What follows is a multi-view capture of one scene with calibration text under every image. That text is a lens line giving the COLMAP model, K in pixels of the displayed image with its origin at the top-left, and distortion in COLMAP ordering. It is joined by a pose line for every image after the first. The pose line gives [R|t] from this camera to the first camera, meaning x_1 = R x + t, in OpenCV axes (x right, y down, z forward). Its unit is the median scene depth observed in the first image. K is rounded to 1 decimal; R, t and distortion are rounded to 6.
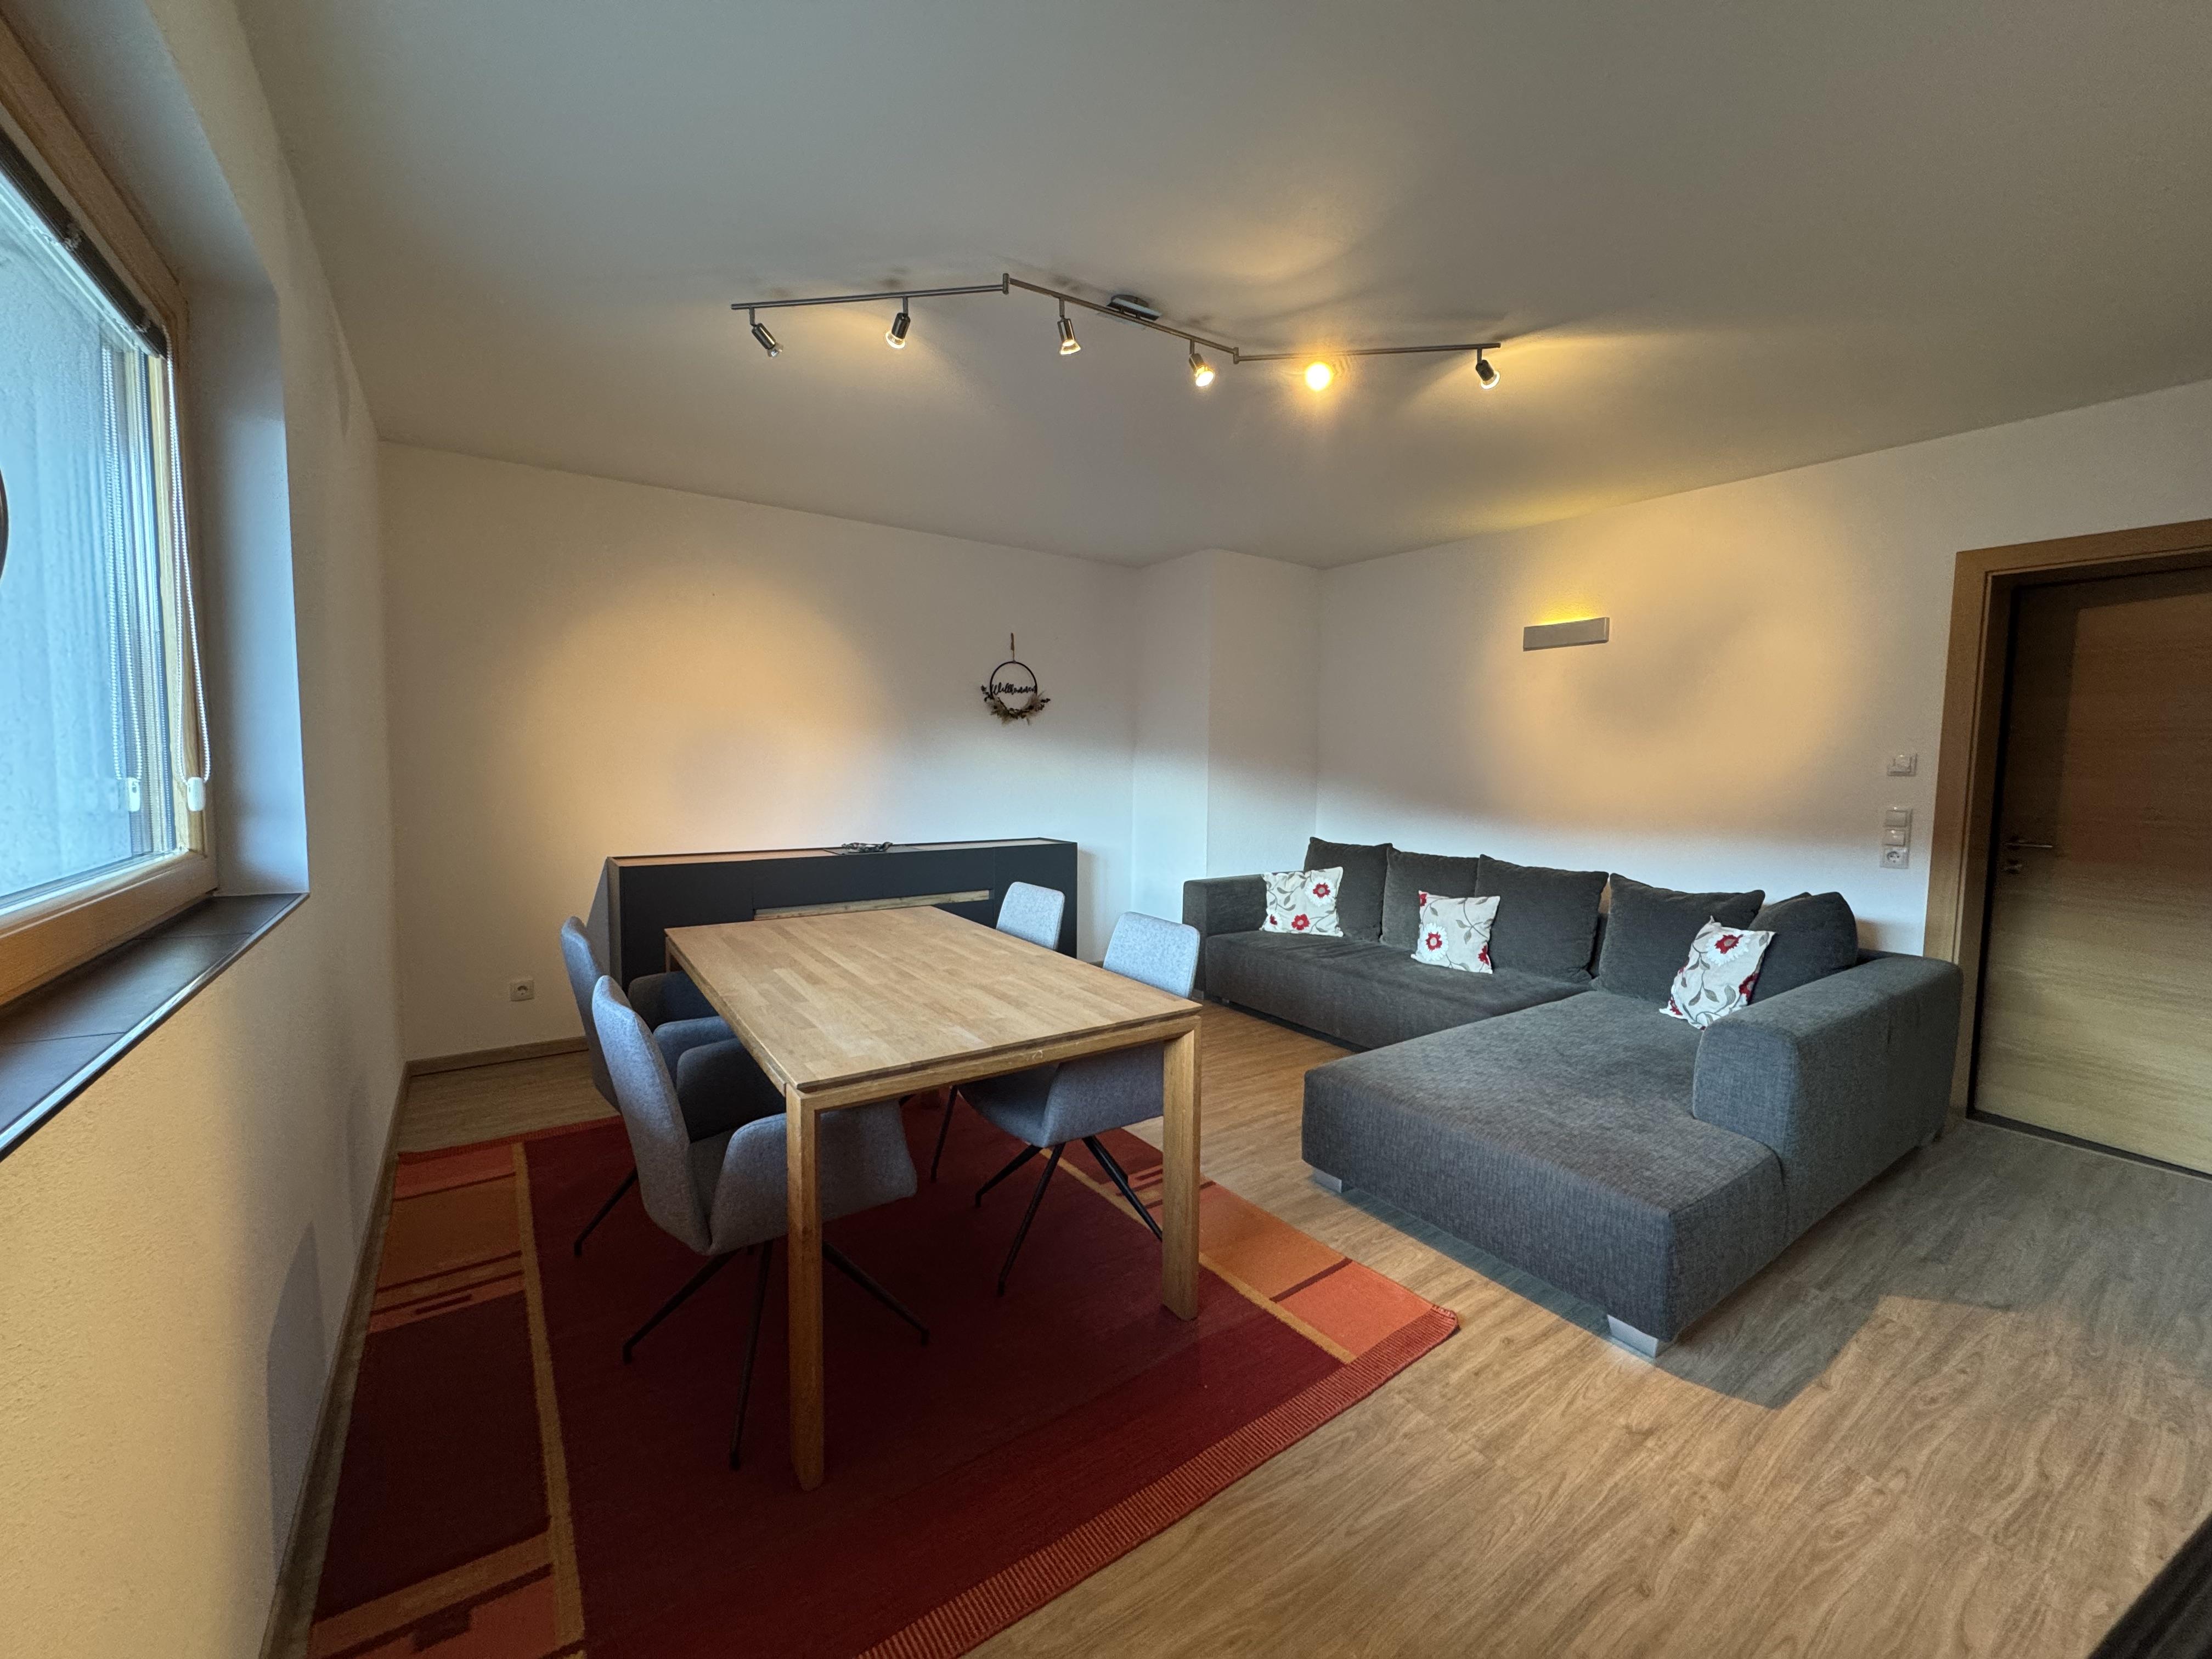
lens RADIAL K [[888.2, 0, 1104.0], [0, 888.2, 823.1], [0, 0, 1]] dist [0.000187, 0.000163]
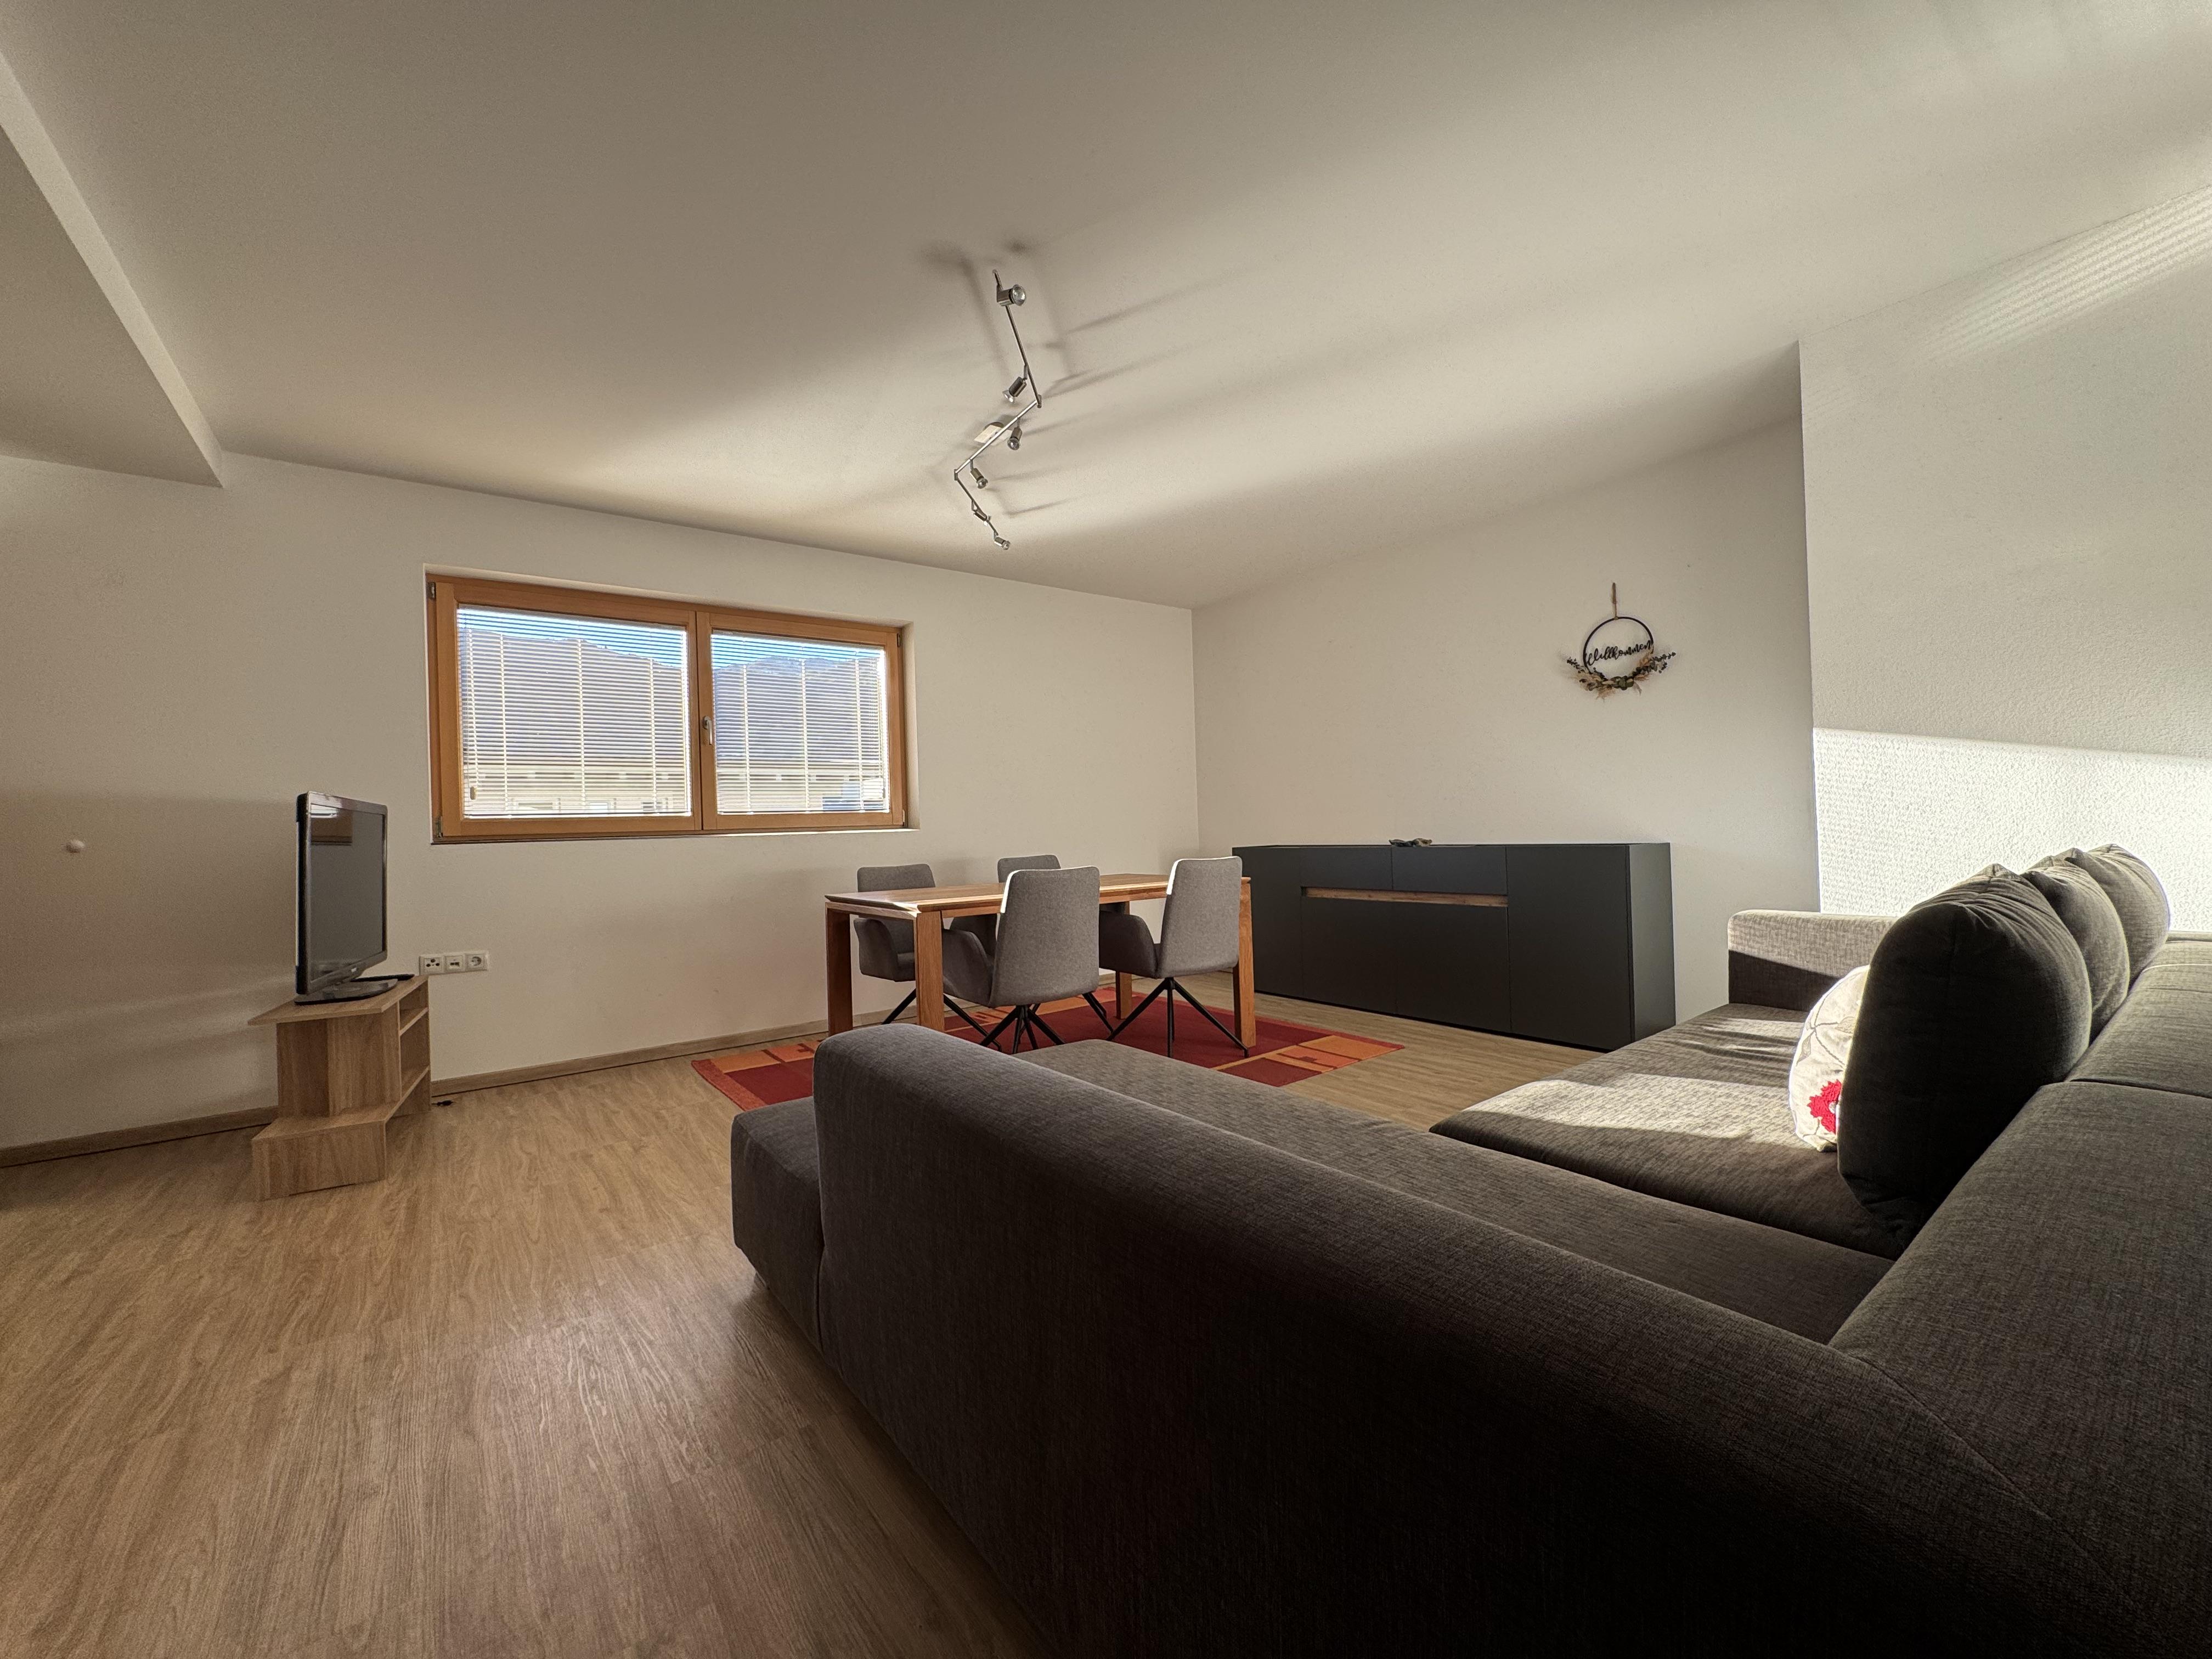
lens RADIAL K [[888.2, 0, 1104.4], [0, 888.2, 821.1], [0, 0, 1]] dist [0.000187, 0.000163]
pose [[0.030050, -0.008384, -0.999513, 0.668406], [-0.045947, 0.998896, -0.009760, 0.026460], [0.998492, 0.046218, 0.029632, 0.533715]]
